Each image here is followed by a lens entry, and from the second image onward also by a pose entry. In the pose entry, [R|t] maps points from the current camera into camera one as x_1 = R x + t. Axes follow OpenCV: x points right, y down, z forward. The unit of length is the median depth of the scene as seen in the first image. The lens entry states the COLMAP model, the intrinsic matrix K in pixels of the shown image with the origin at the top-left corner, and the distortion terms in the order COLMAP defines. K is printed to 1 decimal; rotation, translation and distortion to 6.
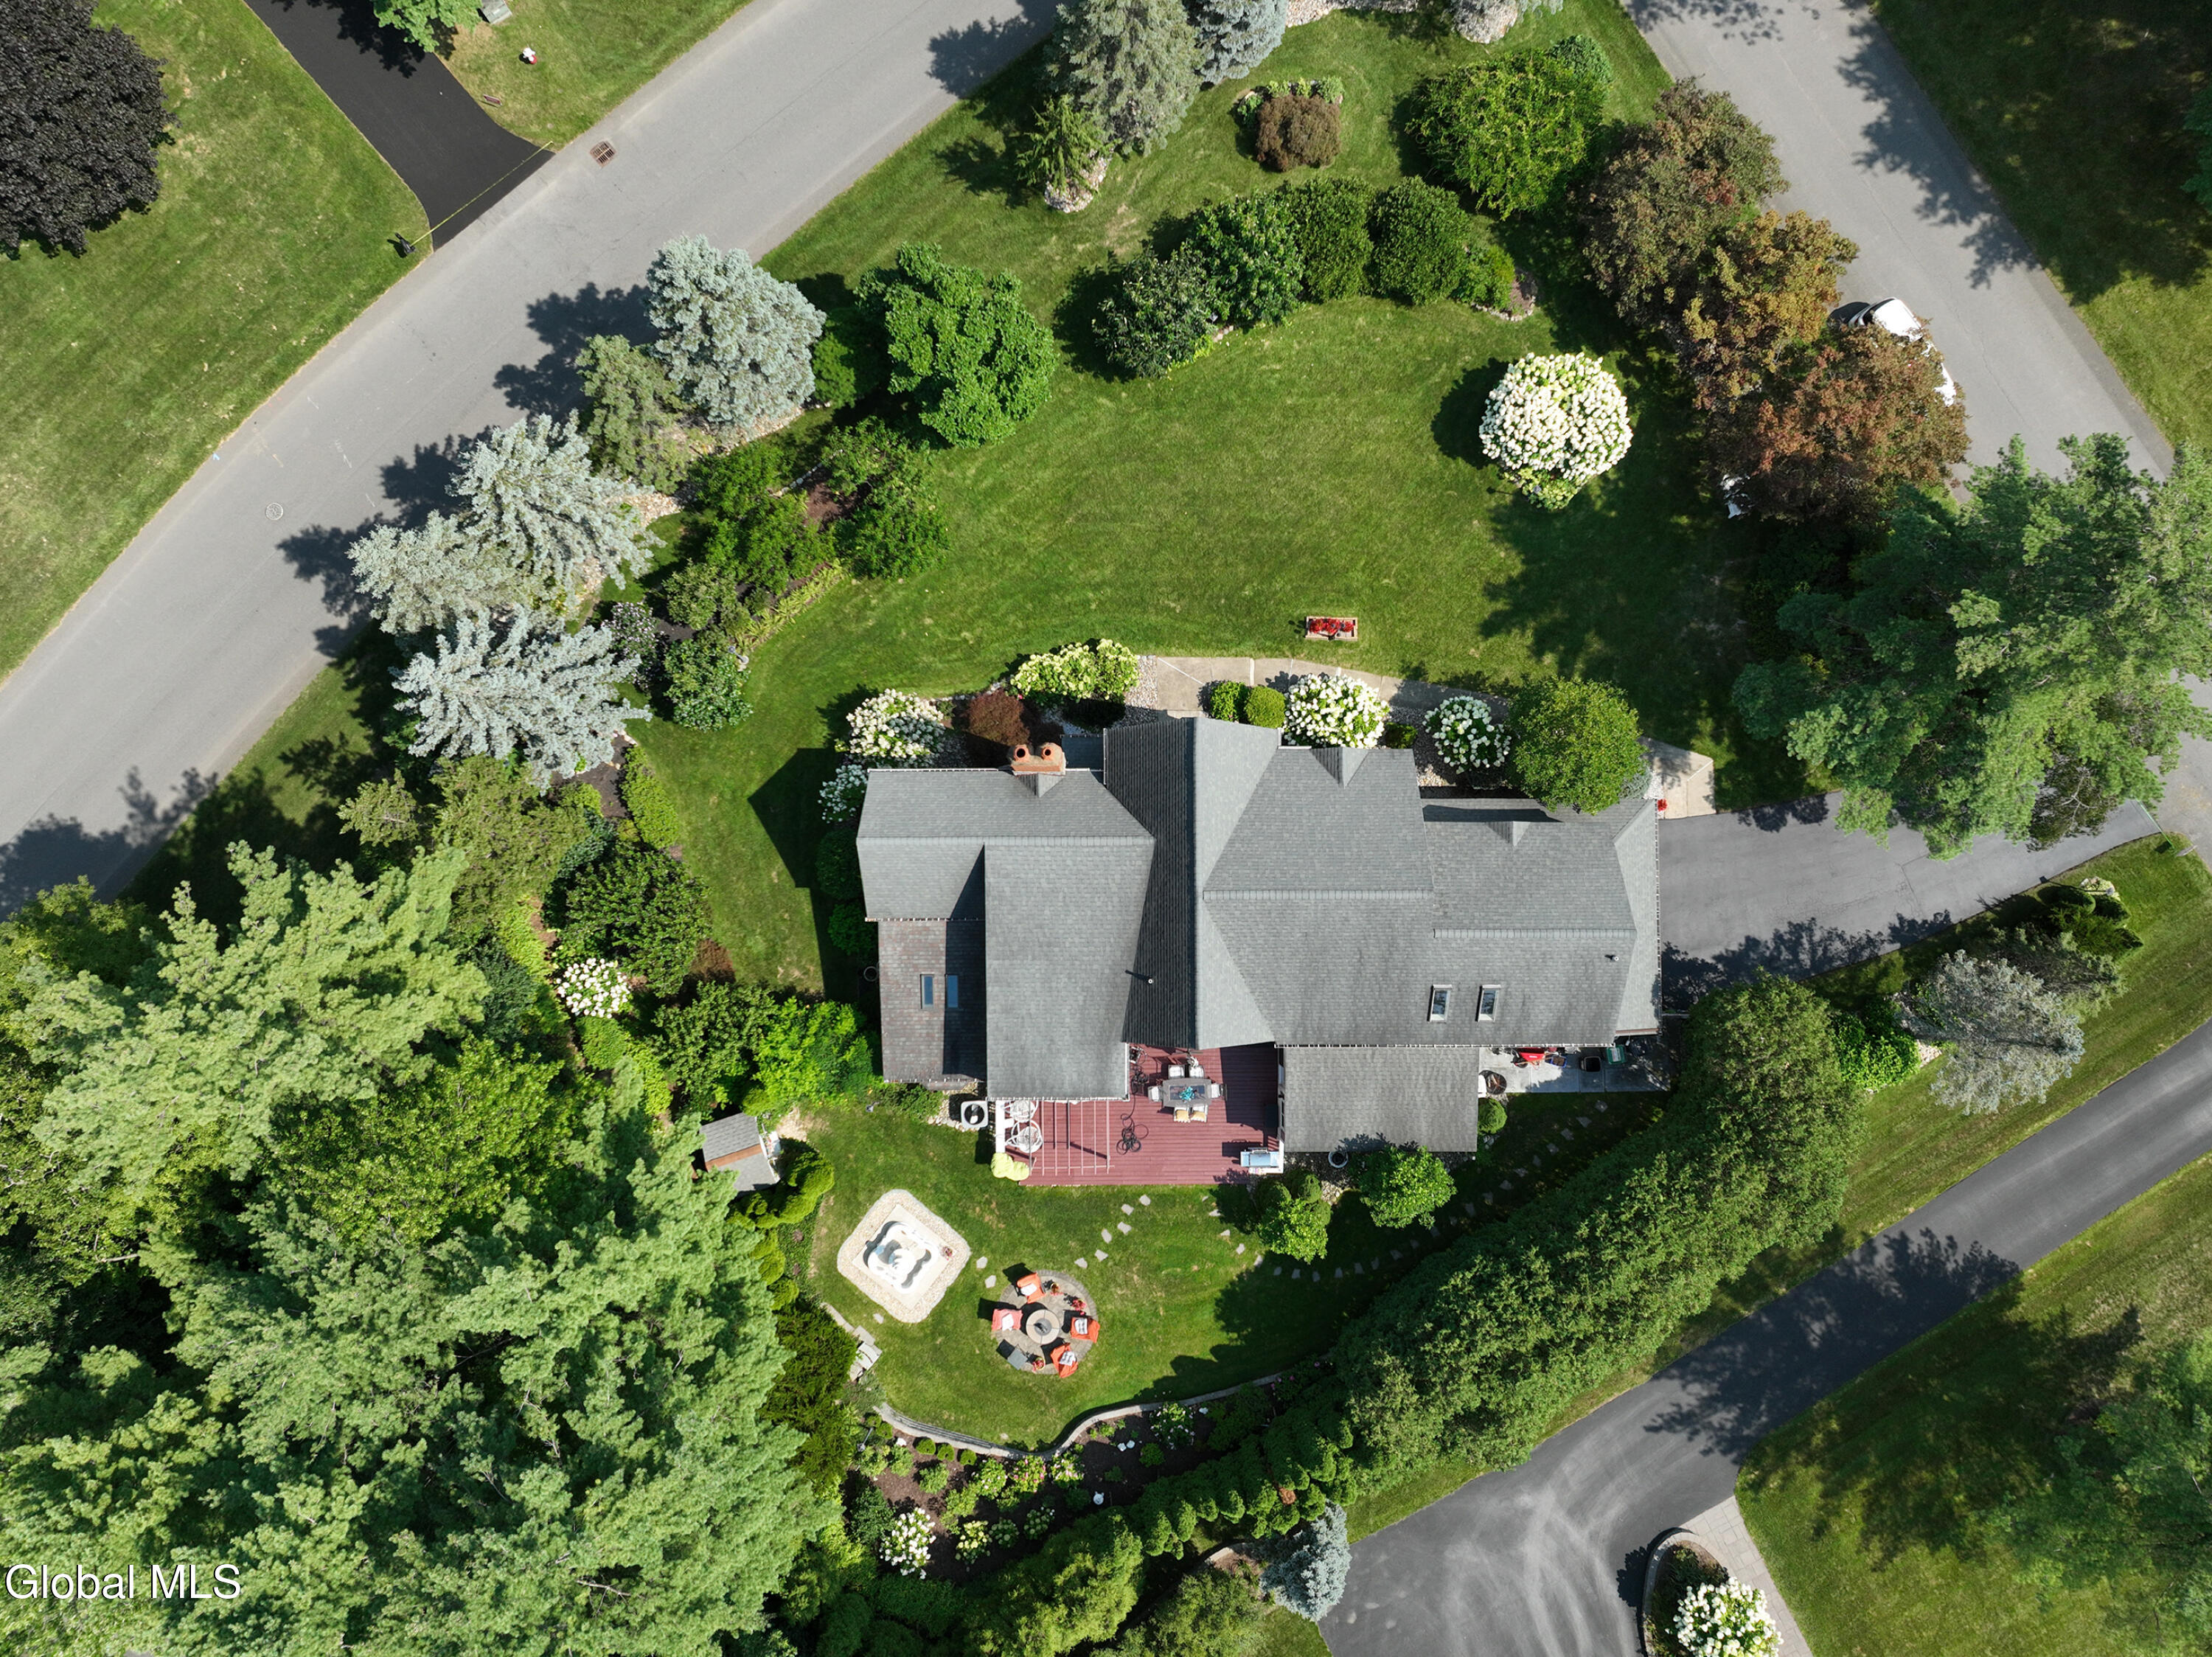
lens RADIAL K [[1681.7, 0, 1125.5], [0, 1681.7, 823.2], [0, 0, 1]] dist [0.005456, -0.003228]
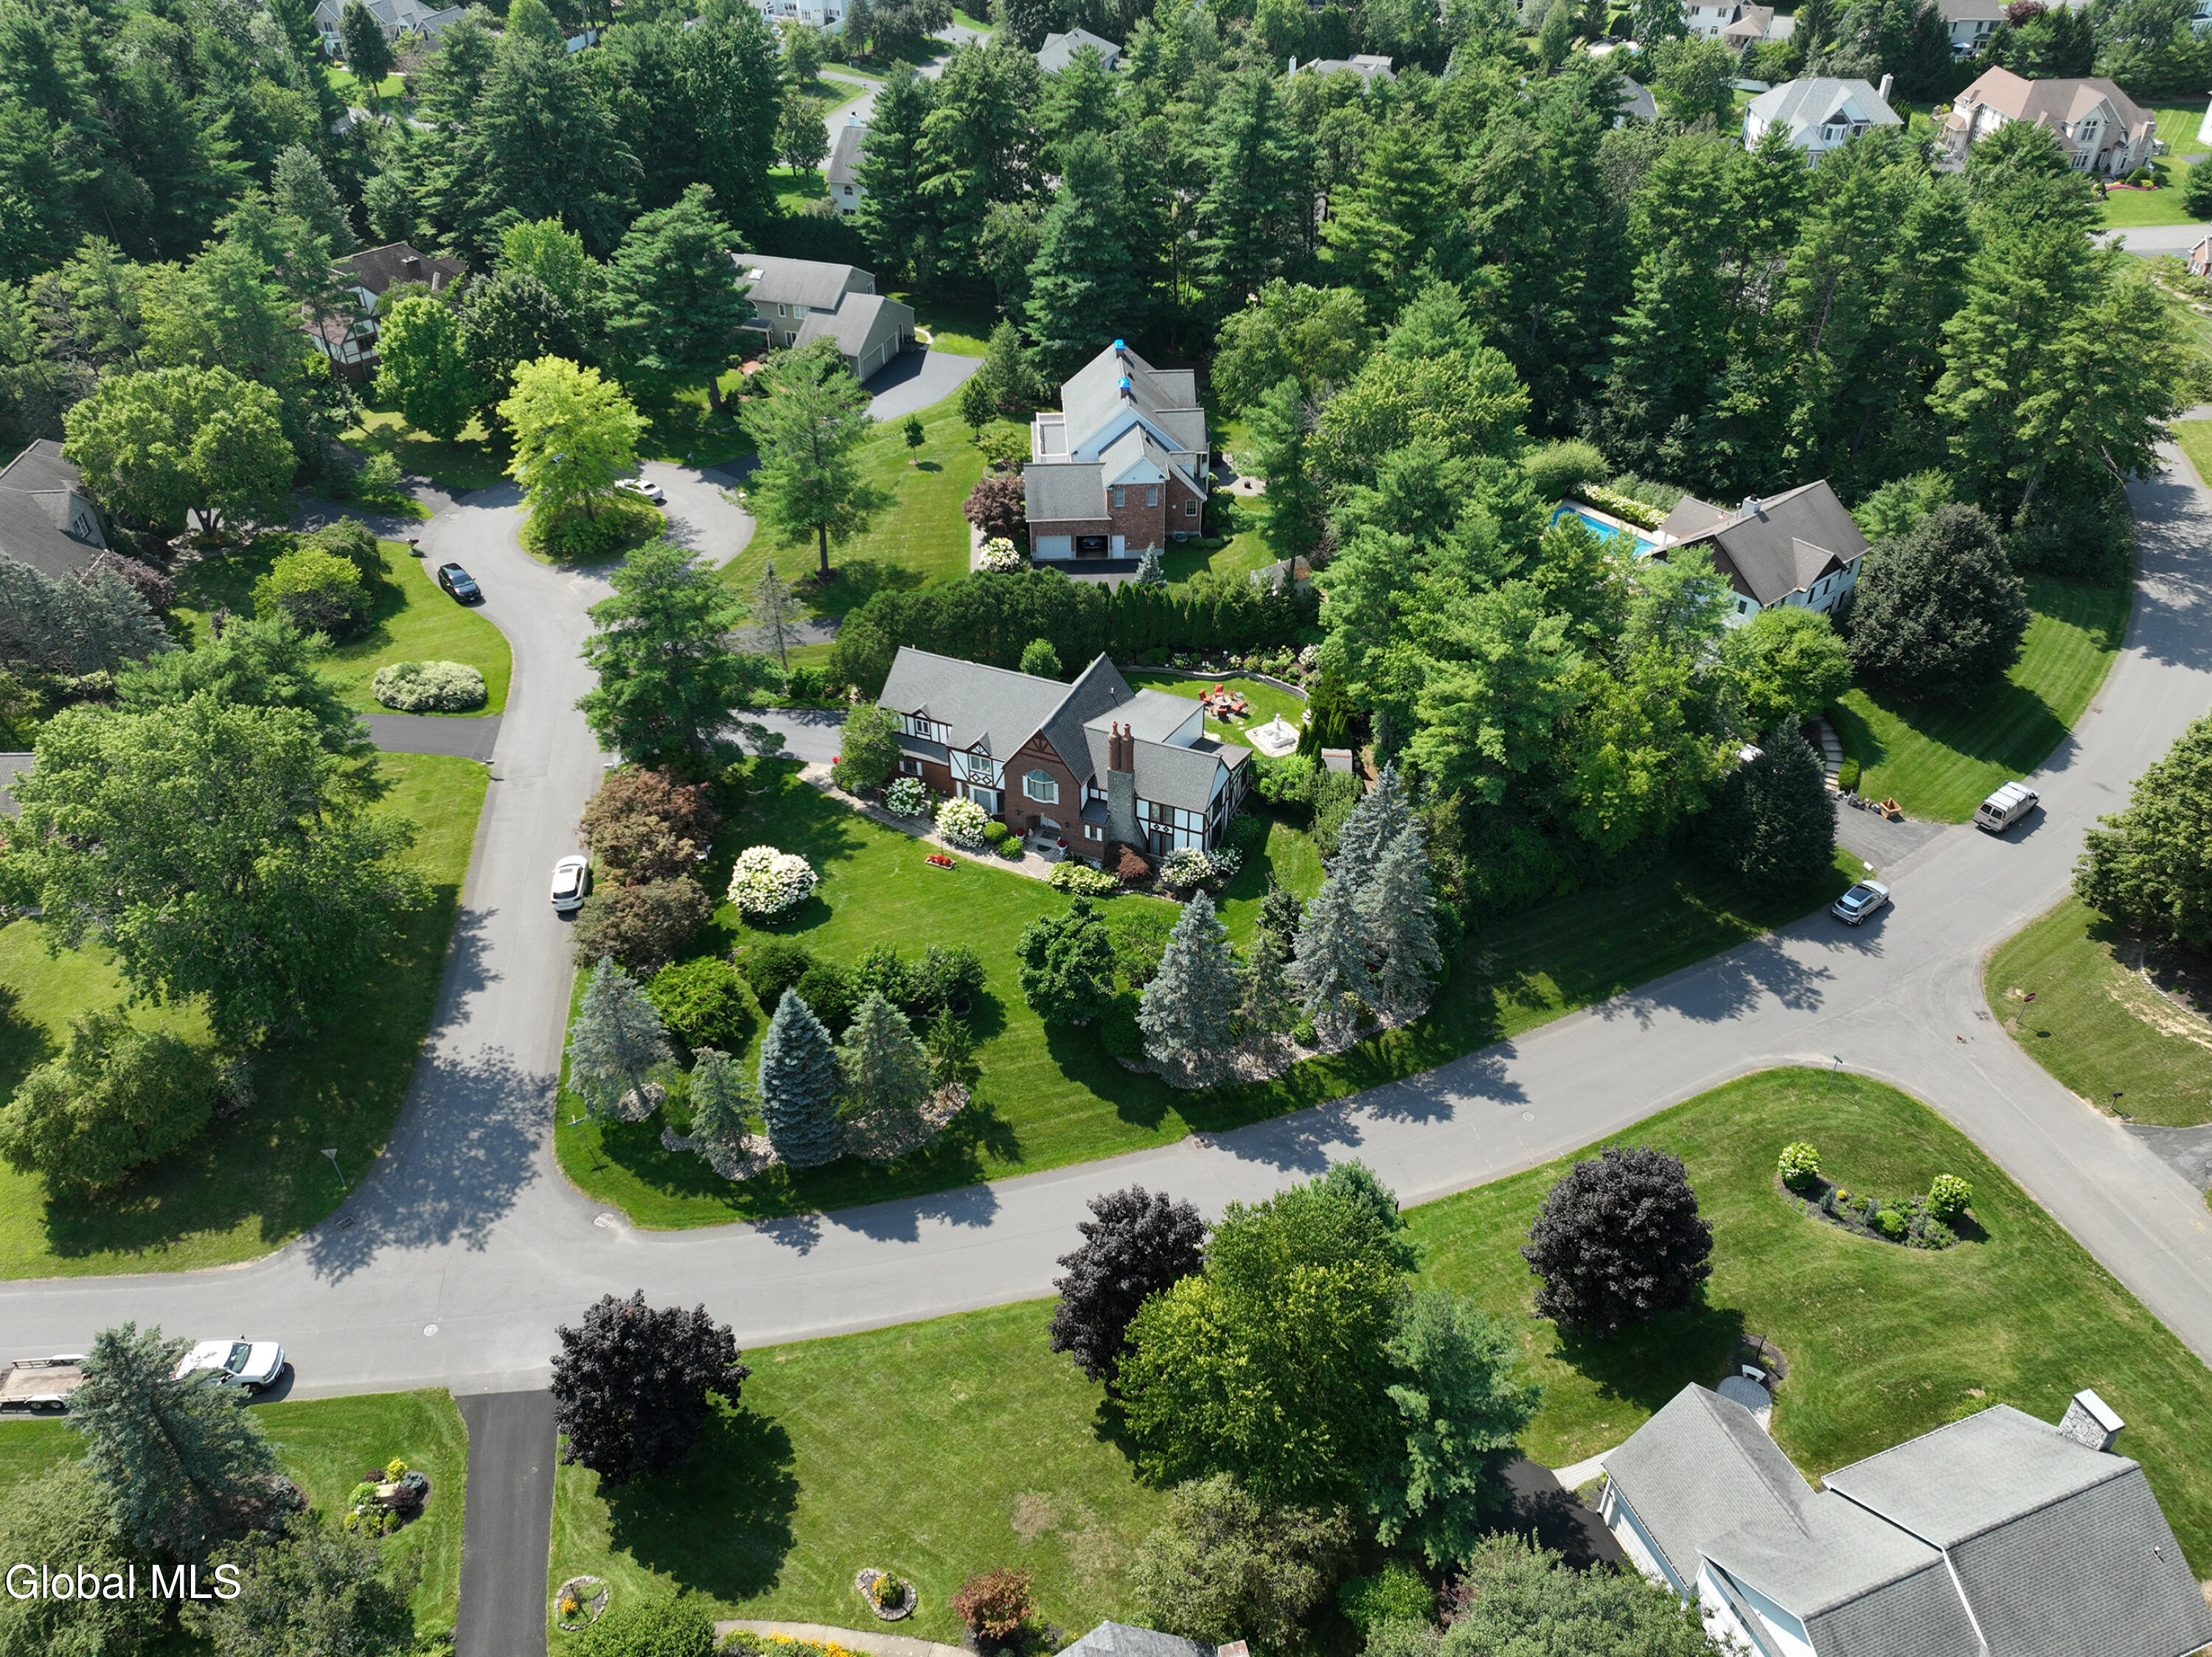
lens RADIAL K [[1675.8, 0, 1120.0], [0, 1675.8, 828.6], [0, 0, 1]] dist [0.007659, 0.004238]
pose [[-0.920497, -0.246530, 0.303163, -0.558861], [0.388669, -0.497715, 0.775381, -1.343811], [-0.040266, 0.831566, 0.553964, -0.018484]]
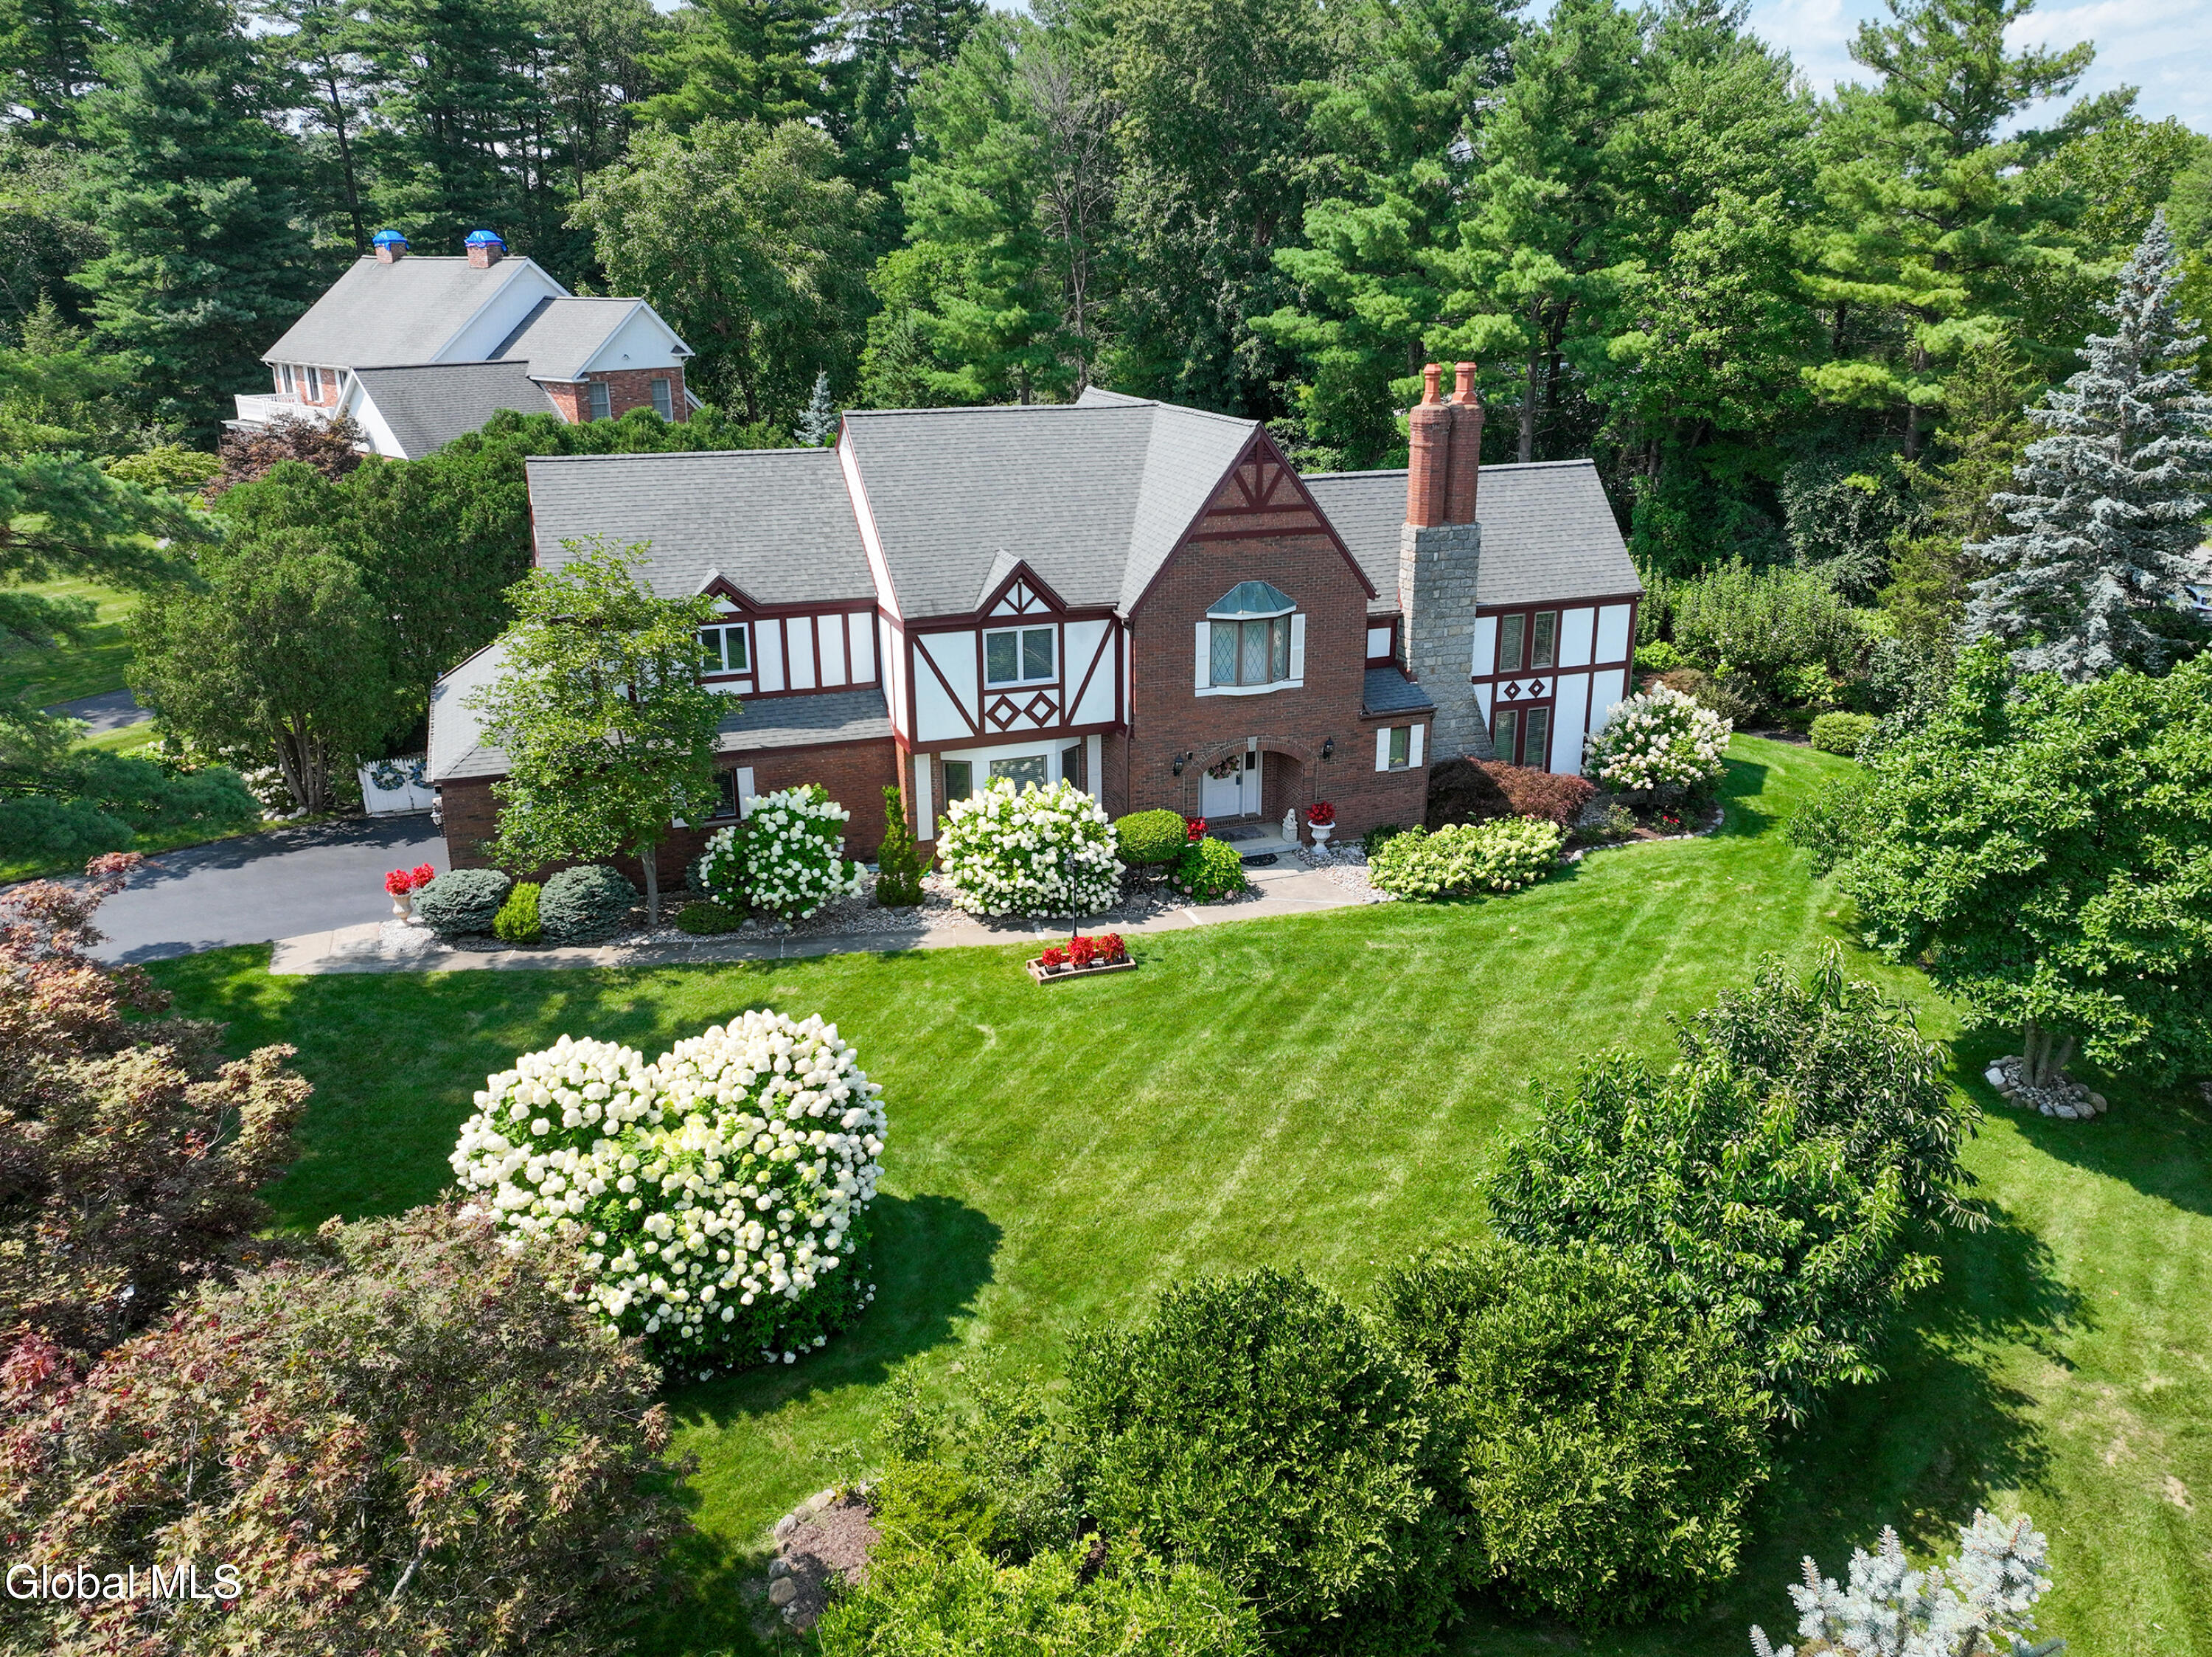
lens RADIAL K [[1675.8, 0, 1120.0], [0, 1675.8, 828.6], [0, 0, 1]] dist [0.007659, 0.004238]
pose [[-0.935643, 0.101043, -0.338176, 0.266269], [-0.352821, -0.242043, 0.903843, -0.539104], [0.009474, 0.964990, 0.262116, 0.798380]]
